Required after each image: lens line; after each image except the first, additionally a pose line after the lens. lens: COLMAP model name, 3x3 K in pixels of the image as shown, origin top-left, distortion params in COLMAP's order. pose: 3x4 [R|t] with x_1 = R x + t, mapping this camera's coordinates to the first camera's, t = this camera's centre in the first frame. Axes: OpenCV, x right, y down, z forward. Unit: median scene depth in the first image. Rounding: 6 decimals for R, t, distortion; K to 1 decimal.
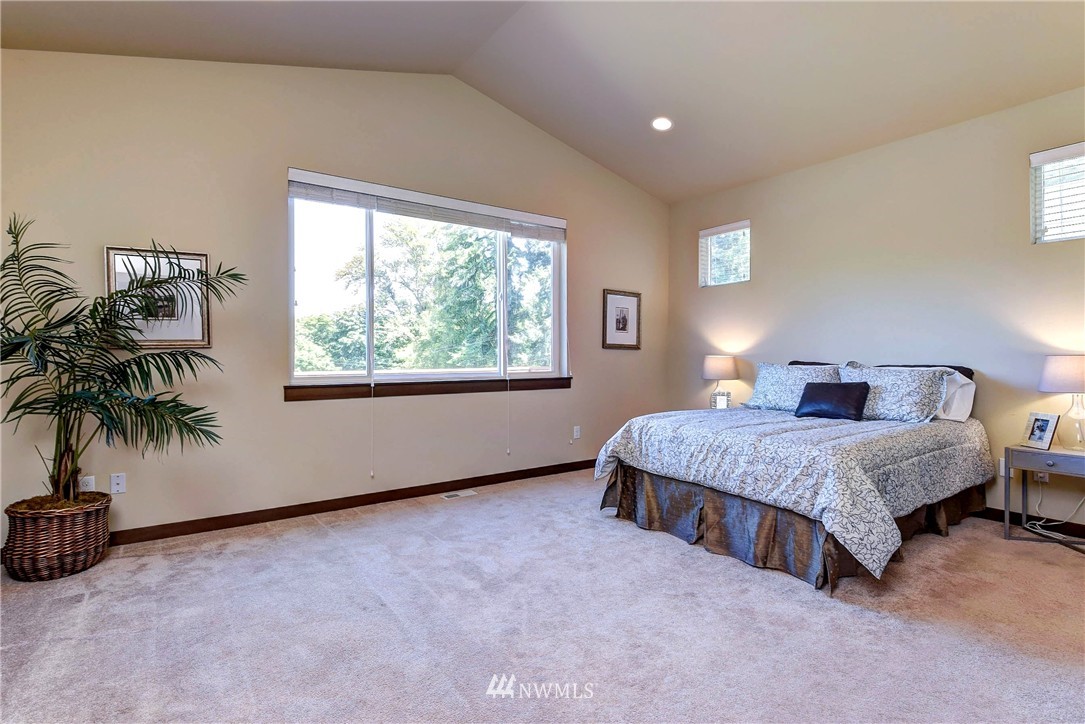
lens RADIAL K [[530.9, 0, 552.1], [0, 530.9, 357.5], [0, 0, 1]] dist [0.005924, -0.000050]
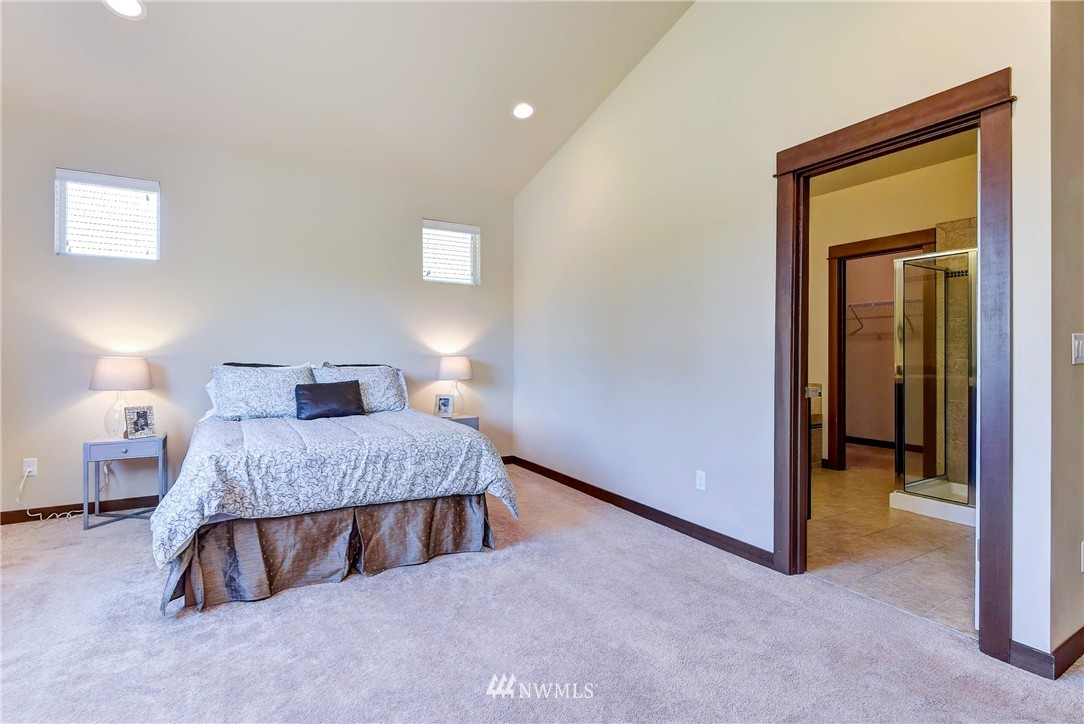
lens RADIAL K [[507.9, 0, 535.4], [0, 507.9, 357.3], [0, 0, 1]] dist [0.002287, -0.001641]
pose [[0.106590, -0.003220, 0.994298, -0.501204], [0.004811, 0.999985, 0.002723, -0.004401], [-0.994291, 0.004494, 0.106603, 0.598706]]
